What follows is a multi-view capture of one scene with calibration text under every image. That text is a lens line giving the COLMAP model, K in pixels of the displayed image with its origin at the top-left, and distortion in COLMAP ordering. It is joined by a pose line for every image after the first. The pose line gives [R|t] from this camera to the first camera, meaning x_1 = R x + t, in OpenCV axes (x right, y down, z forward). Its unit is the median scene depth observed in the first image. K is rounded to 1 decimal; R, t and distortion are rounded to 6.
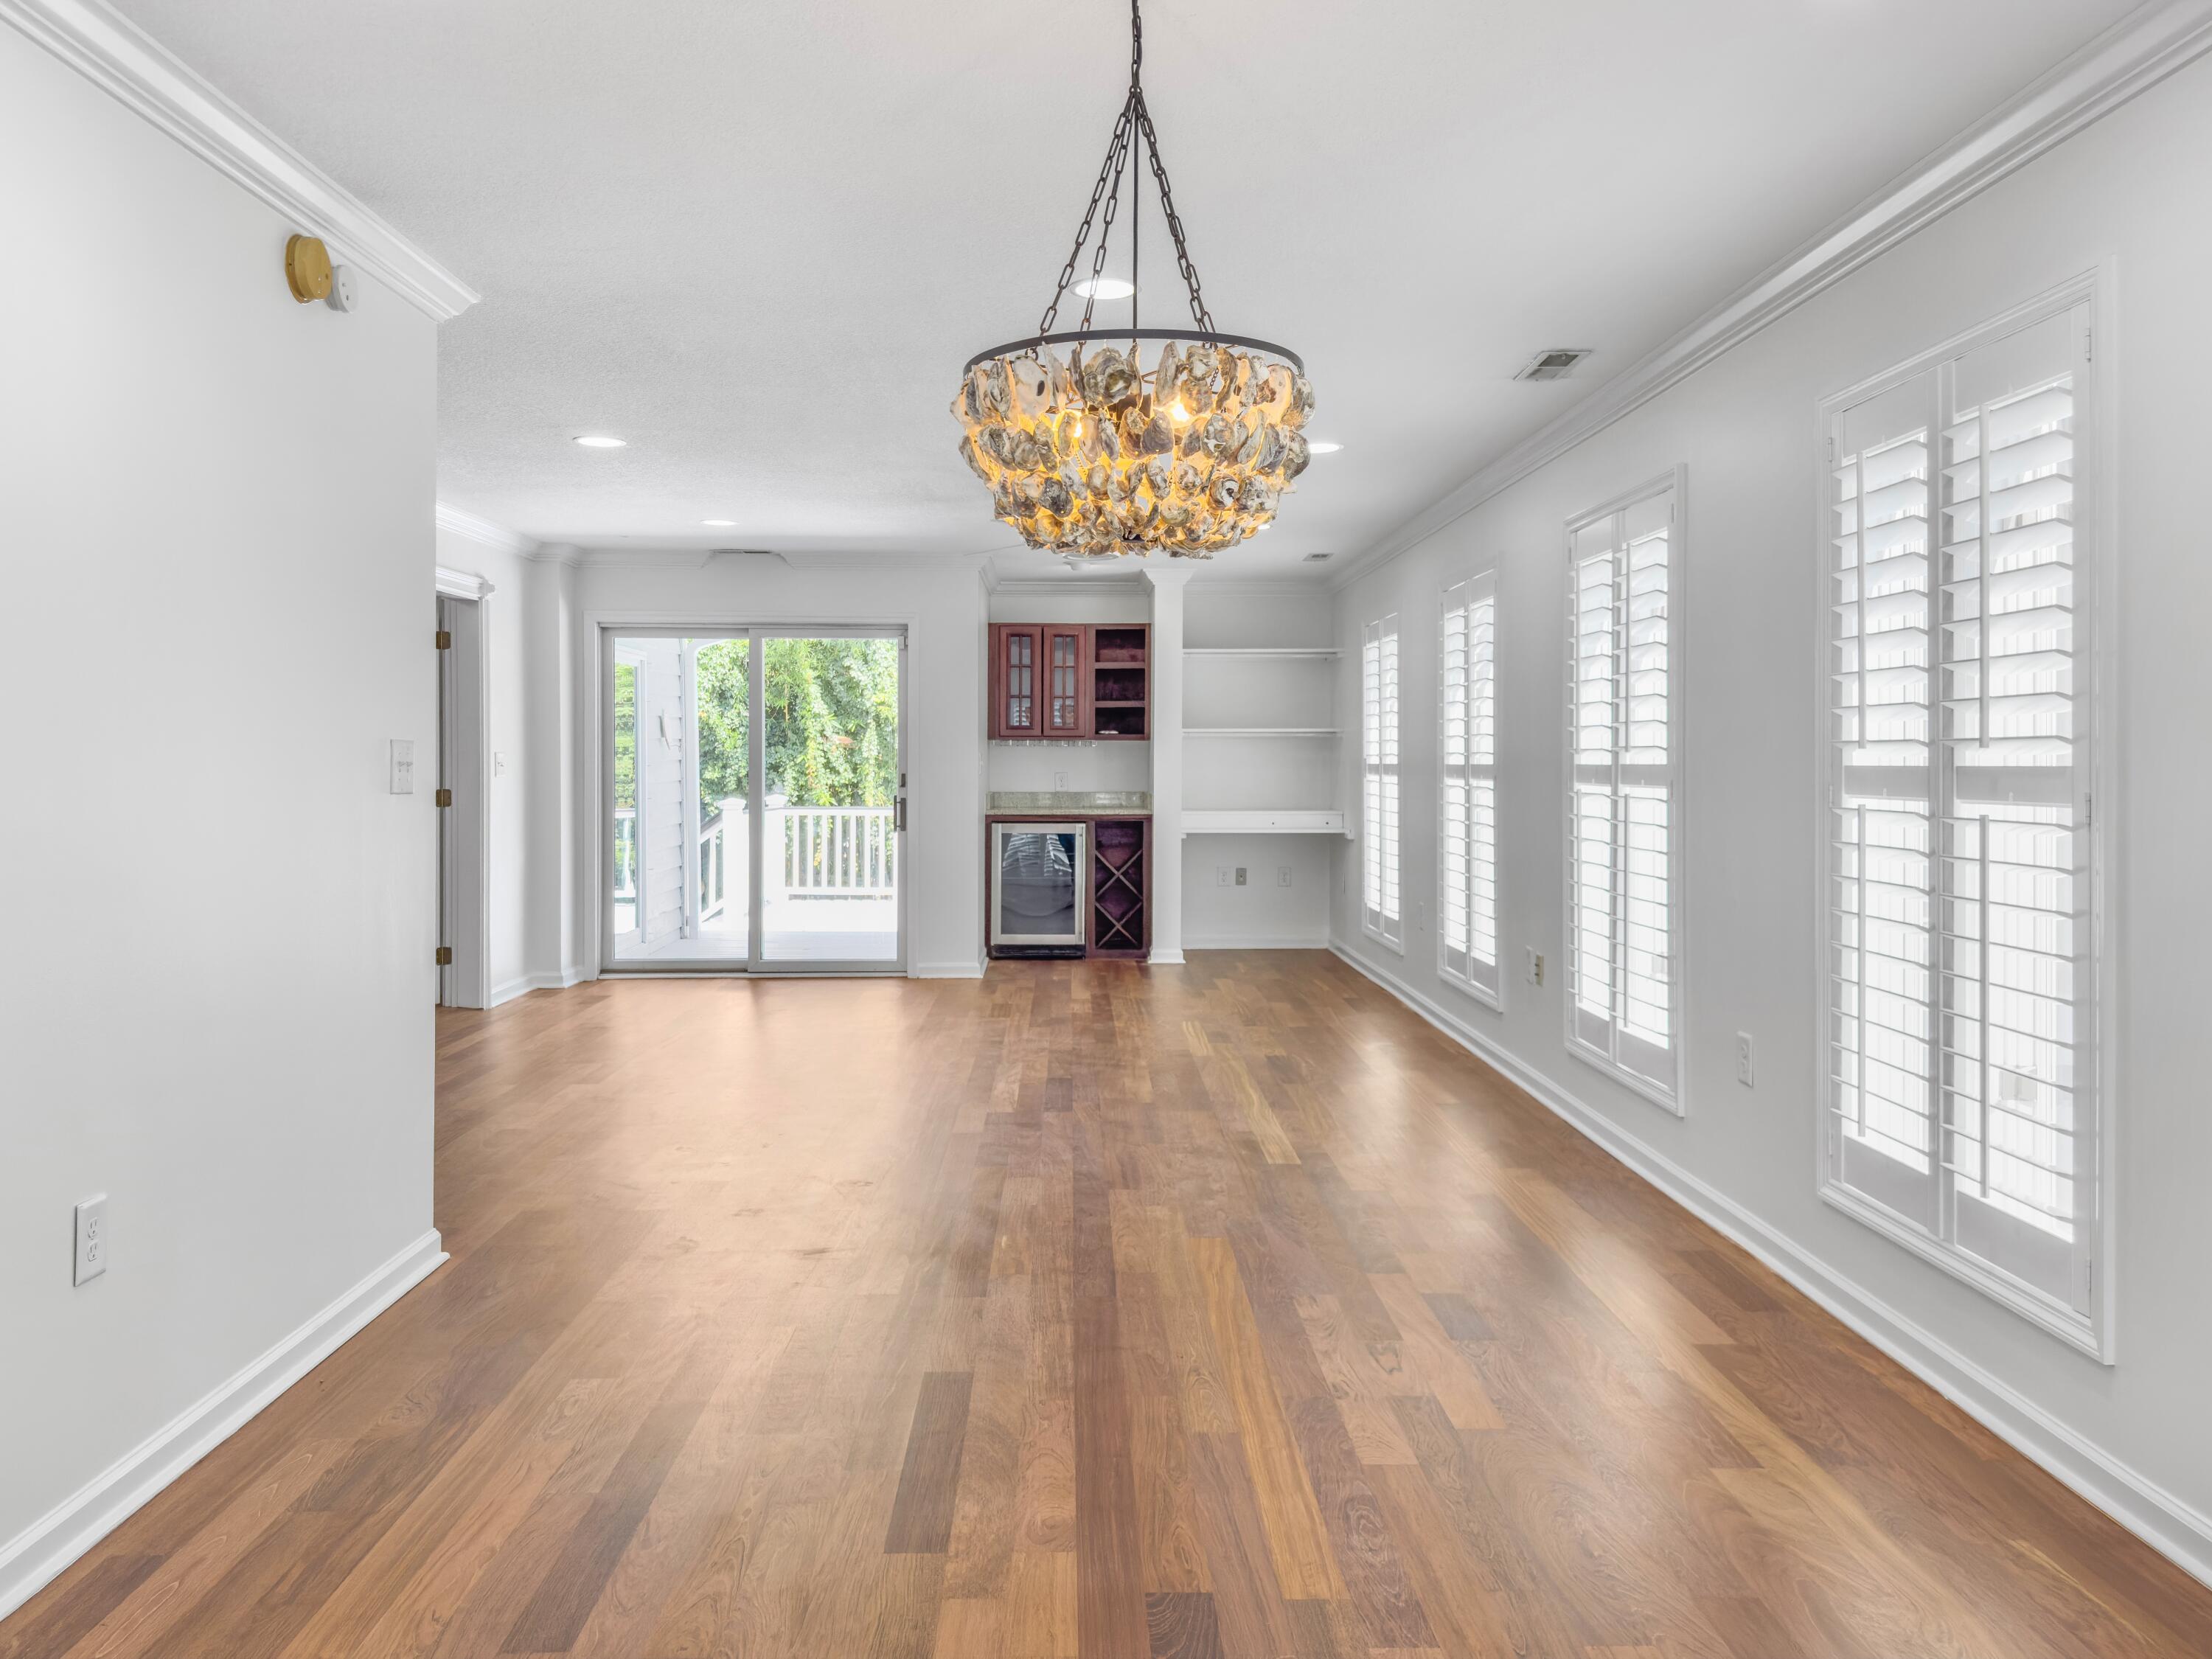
lens RADIAL K [[1627.4, 0, 1099.3], [0, 1627.4, 798.5], [0, 0, 1]] dist [0.116394, -0.160457]
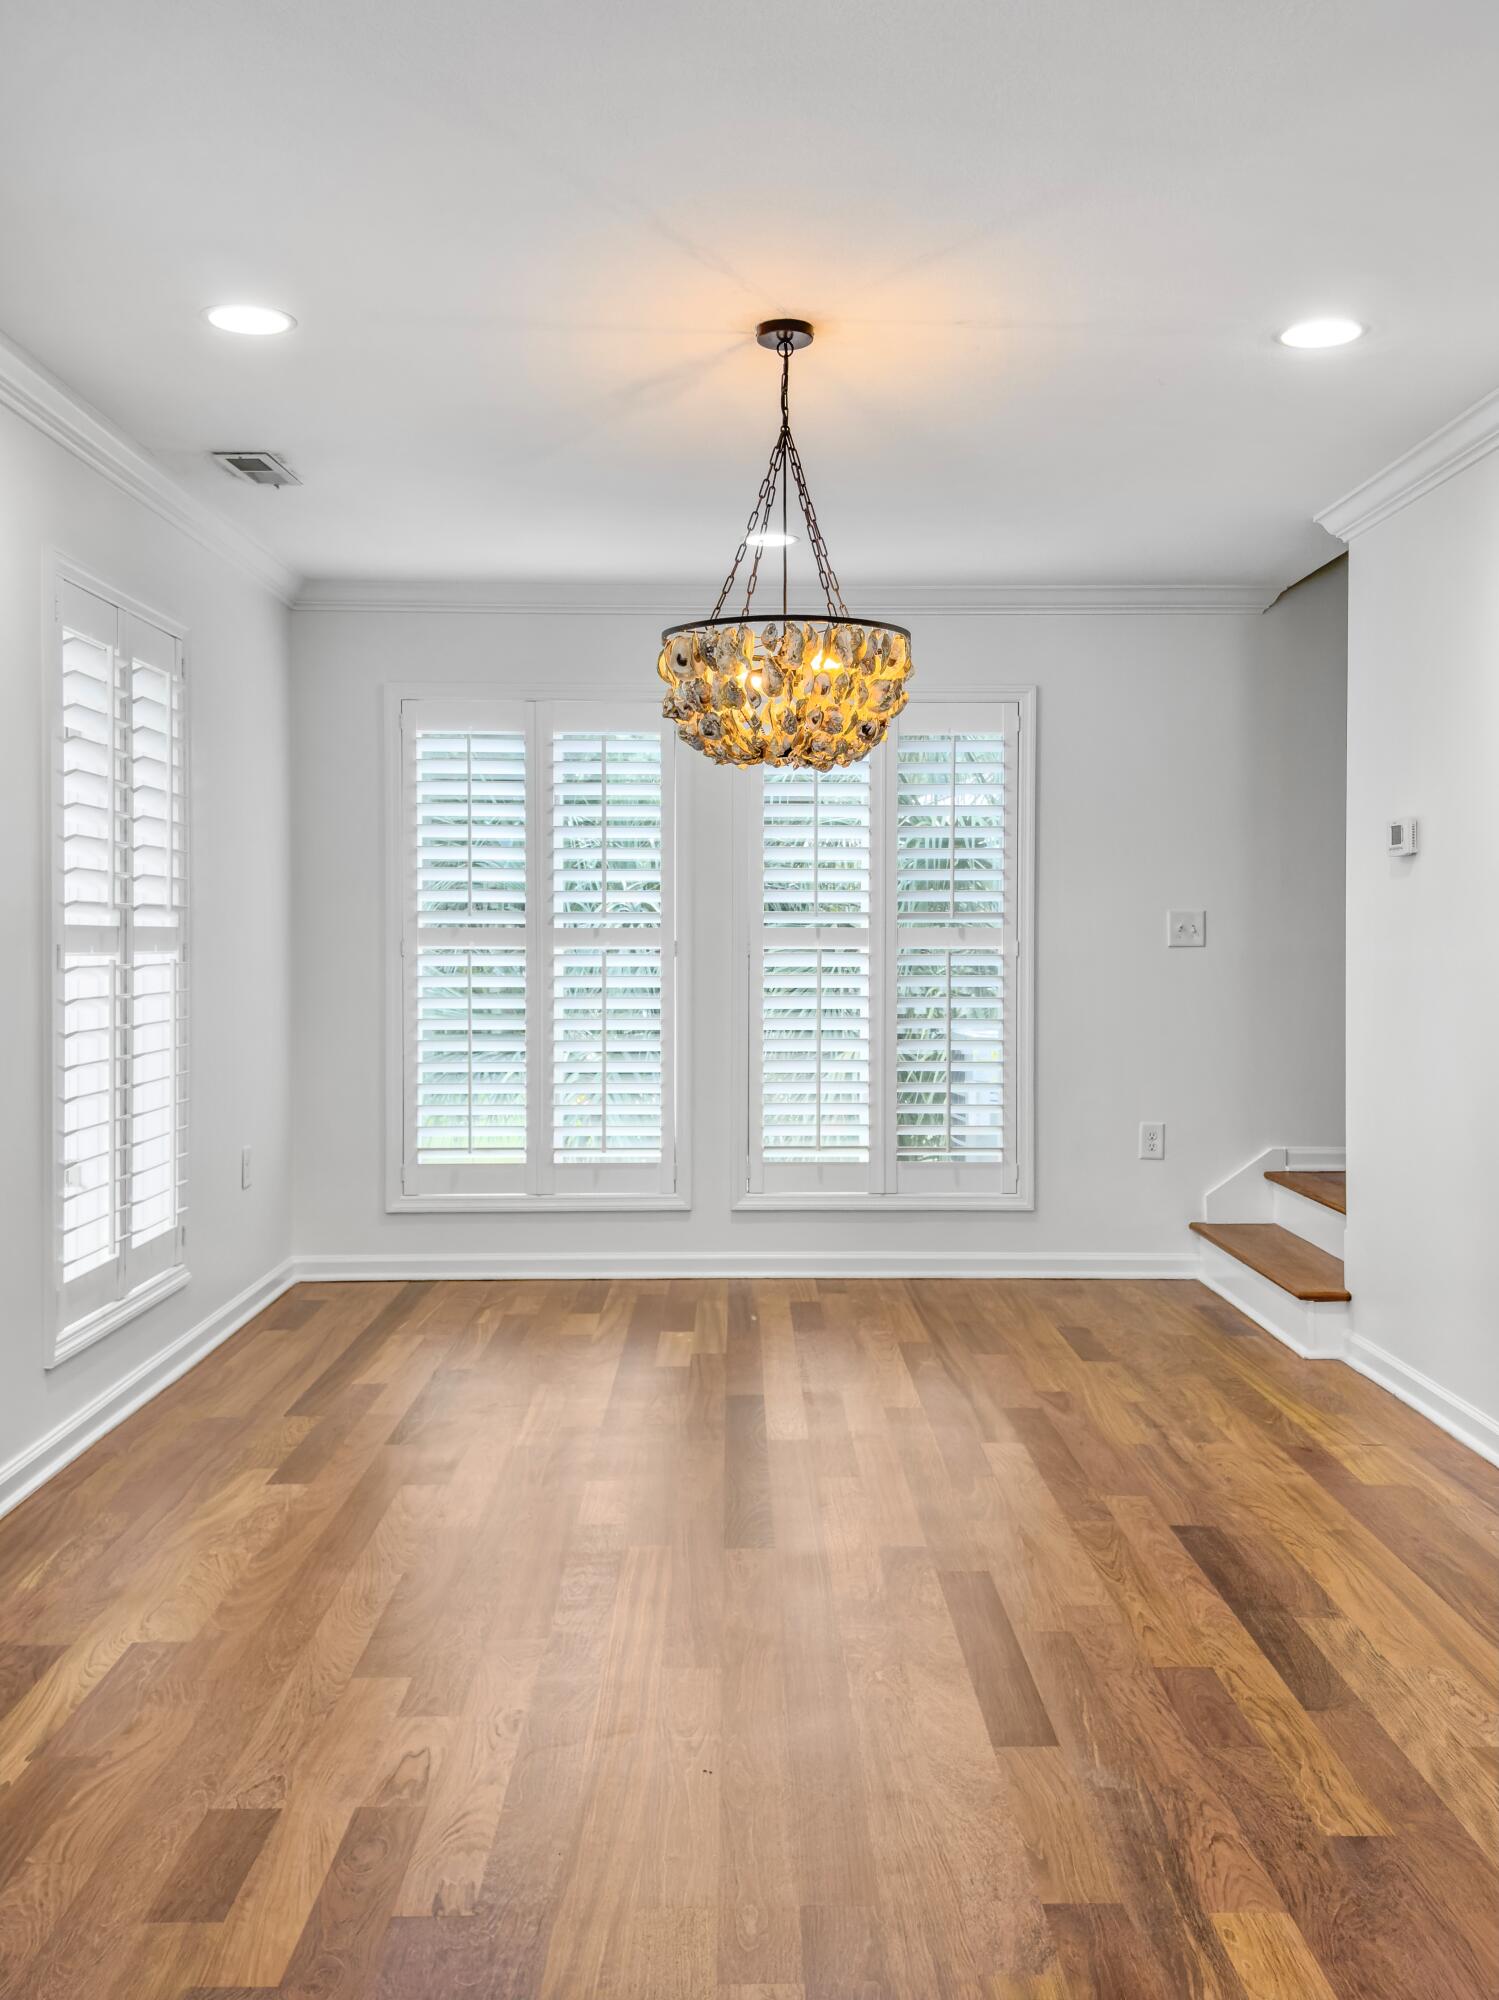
lens RADIAL K [[1890.7, 0, 750.0], [0, 1890.7, 991.2], [0, 0, 1]] dist [0.049208, -0.009440]
pose [[-0.999862, 0.001819, 0.016523, 0.006195], [0.002755, 0.998381, 0.056810, -0.013867], [-0.016393, 0.056848, -0.998248, 0.663326]]
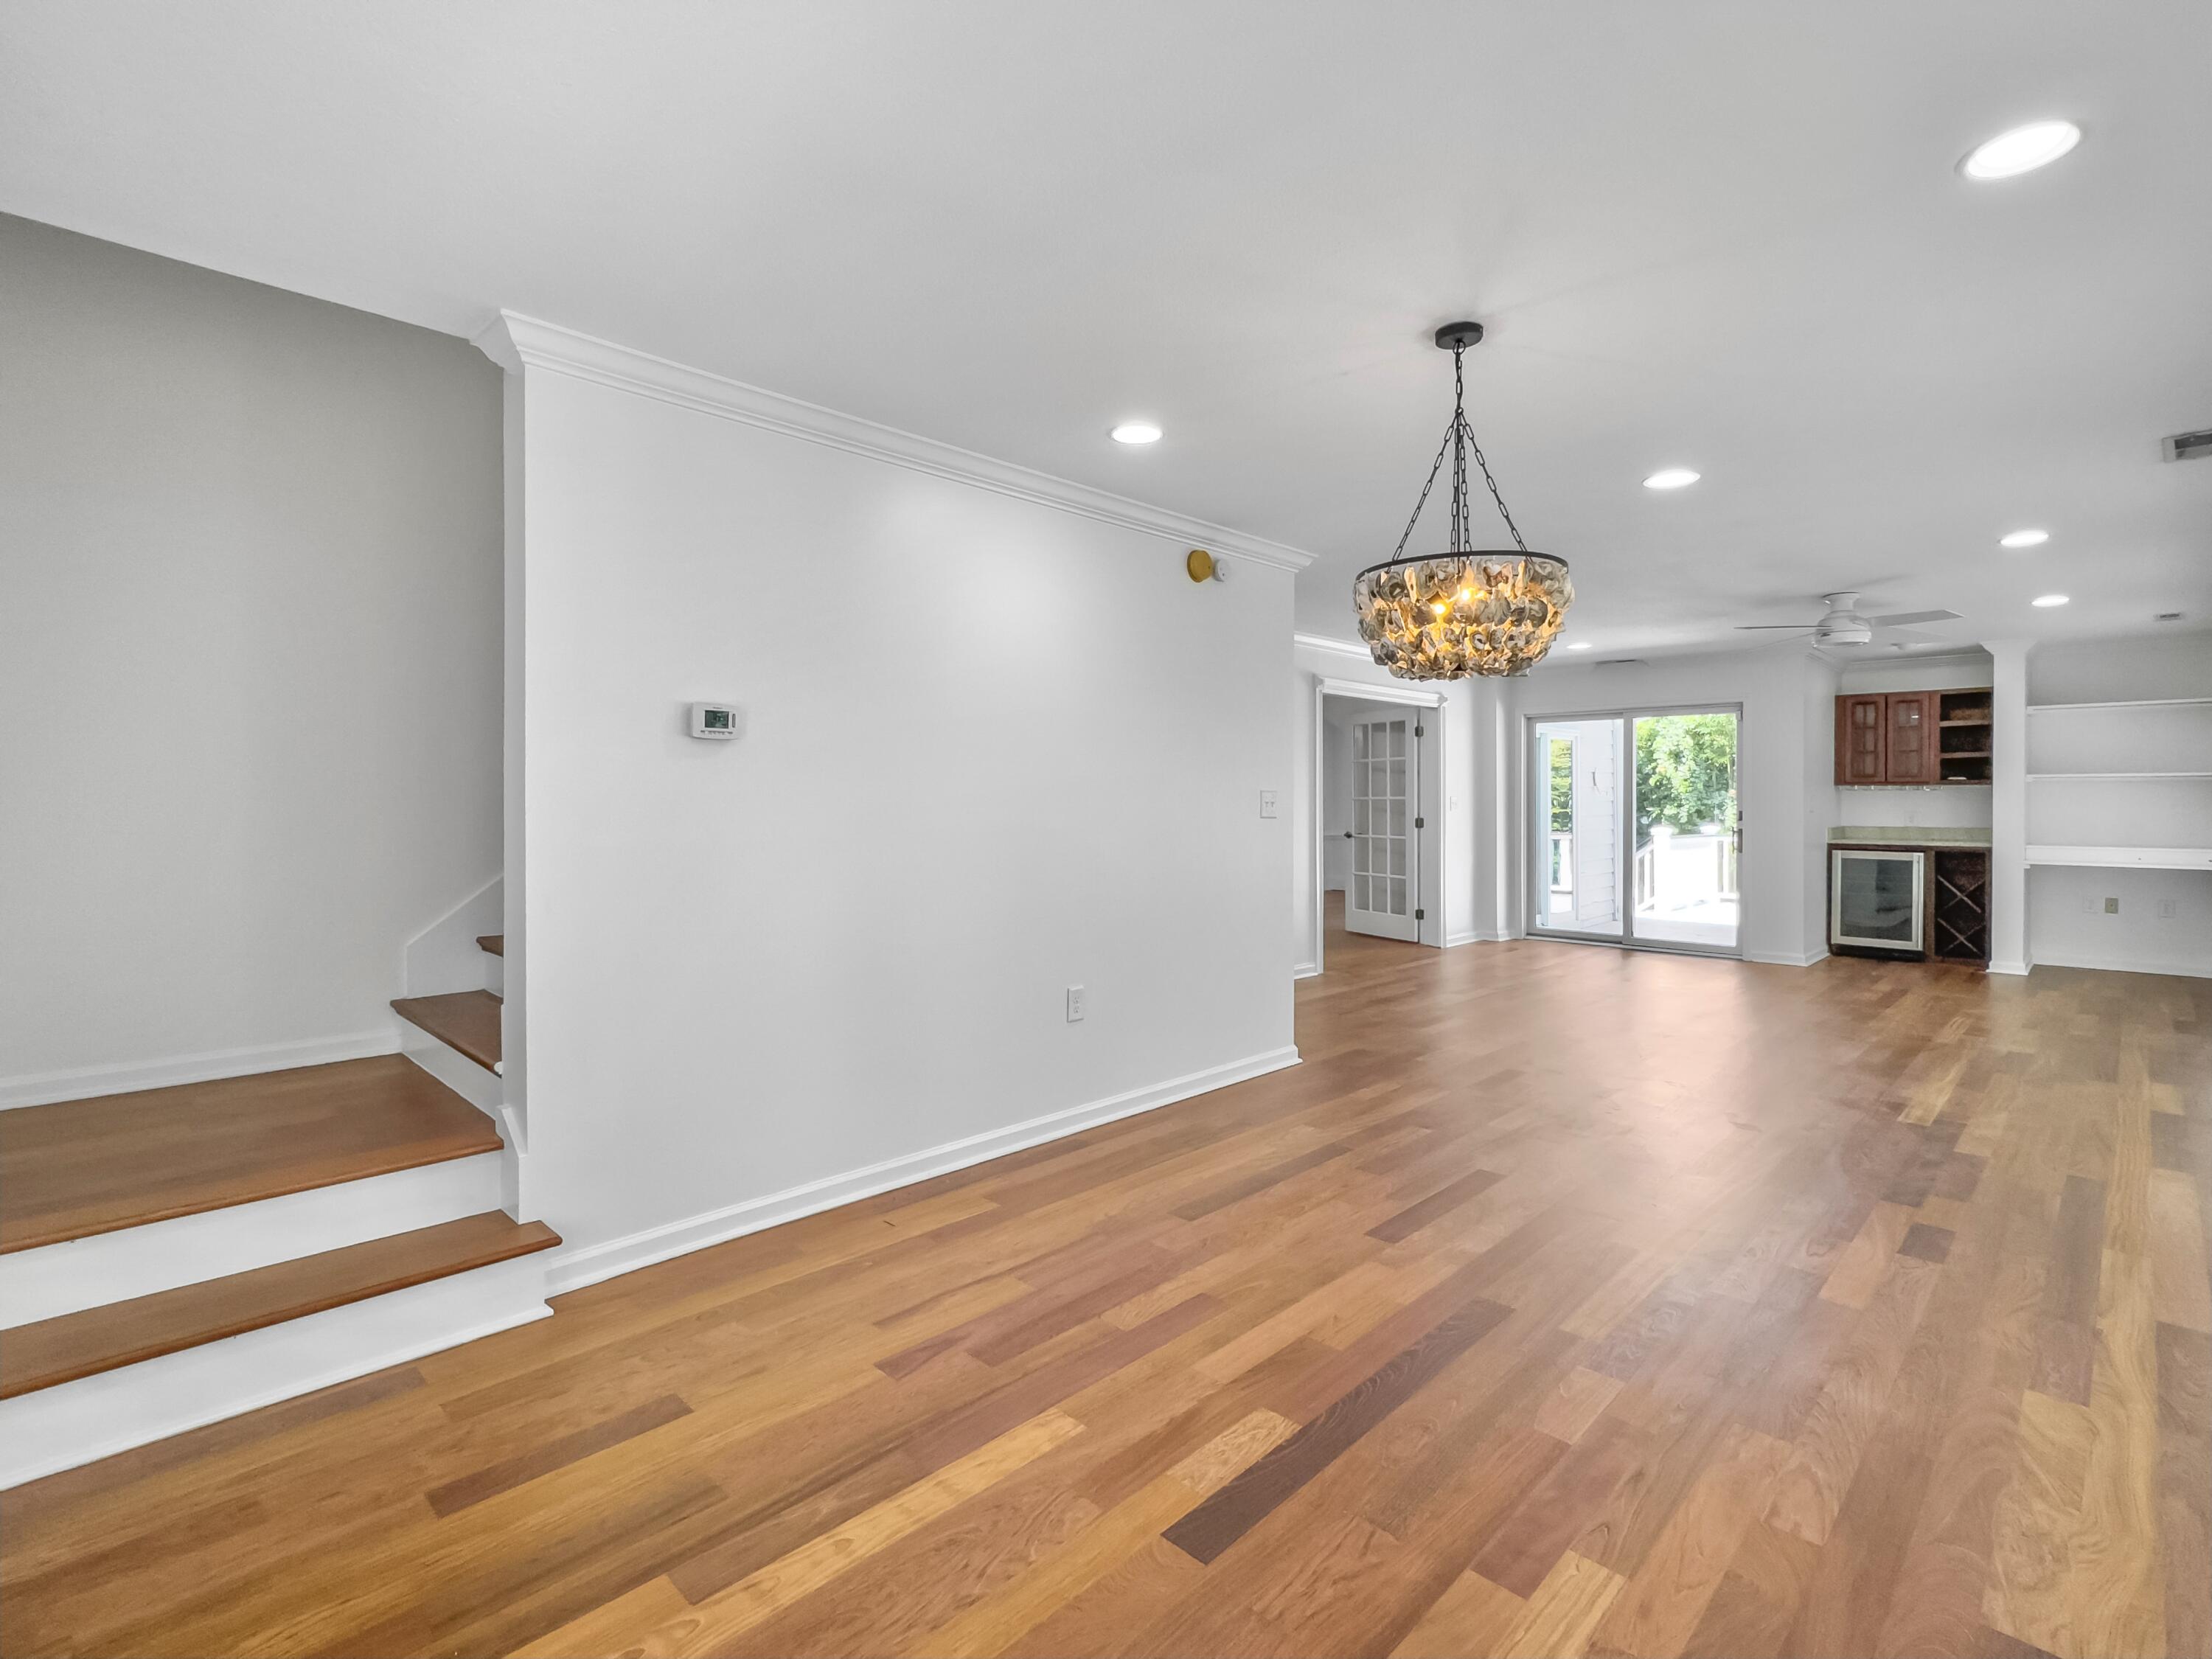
lens RADIAL K [[1067.4, 0, 1104.6], [0, 1067.4, 824.0], [0, 0, 1]] dist [-0.000080, -0.000189]
pose [[0.698078, 0.018090, -0.715793, 0.142333], [-0.019112, 0.999795, 0.006628, 0.000002], [0.715766, 0.009053, 0.698281, -0.008568]]
